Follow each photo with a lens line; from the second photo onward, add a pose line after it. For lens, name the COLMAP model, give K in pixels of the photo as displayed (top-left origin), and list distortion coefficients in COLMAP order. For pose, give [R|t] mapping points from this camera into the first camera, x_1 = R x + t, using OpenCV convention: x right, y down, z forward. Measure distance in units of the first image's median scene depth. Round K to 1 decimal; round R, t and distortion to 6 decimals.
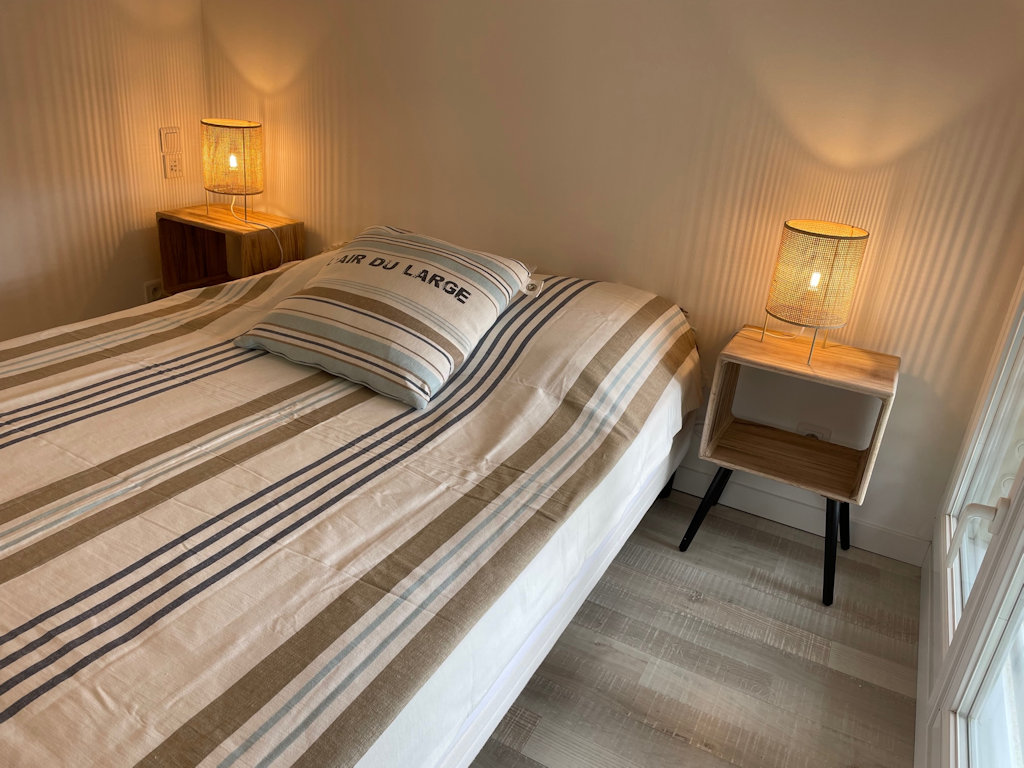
lens RADIAL K [[787.4, 0, 535.0], [0, 787.4, 382.0], [0, 0, 1]] dist [0.070966, -0.001612]
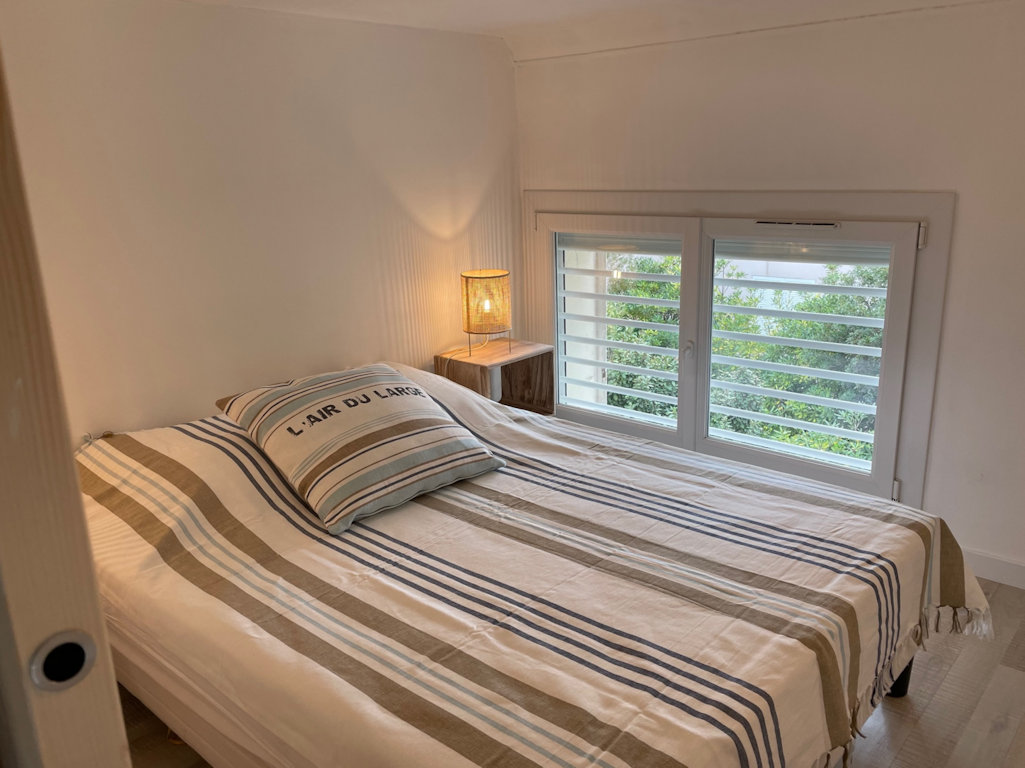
lens RADIAL K [[788.2, 0, 535.6], [0, 788.2, 382.0], [0, 0, 1]] dist [0.070966, -0.001612]
pose [[0.234659, -0.360529, 0.902748, -1.174325], [0.422485, 0.874206, 0.239311, -0.350105], [-0.875466, 0.325241, 0.357458, 0.420731]]
